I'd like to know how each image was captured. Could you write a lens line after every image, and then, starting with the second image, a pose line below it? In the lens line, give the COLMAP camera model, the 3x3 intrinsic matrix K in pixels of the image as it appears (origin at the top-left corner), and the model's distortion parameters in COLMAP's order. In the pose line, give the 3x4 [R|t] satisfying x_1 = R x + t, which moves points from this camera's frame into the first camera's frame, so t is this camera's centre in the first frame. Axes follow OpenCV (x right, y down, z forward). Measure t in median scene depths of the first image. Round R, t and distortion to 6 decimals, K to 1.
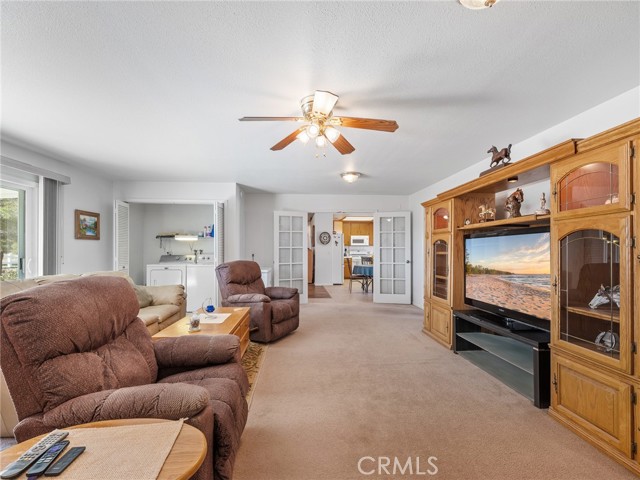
lens RADIAL K [[306.3, 0, 320.0], [0, 306.3, 244.6], [0, 0, 1]] dist [-0.001688, 0.000366]
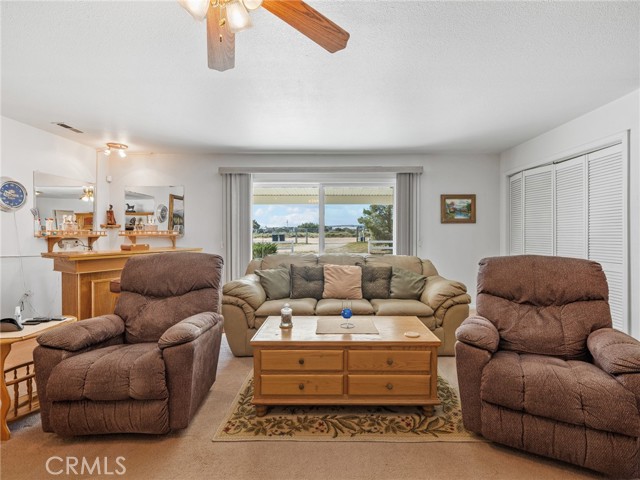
lens RADIAL K [[306.3, 0, 320.5], [0, 306.3, 237.1], [0, 0, 1]] dist [-0.001688, 0.000366]
pose [[-0.077504, 0.009649, -0.996945, 0.252420], [0.018351, 0.999798, 0.008249, 0.011452], [0.996823, -0.017656, -0.077666, 0.659221]]
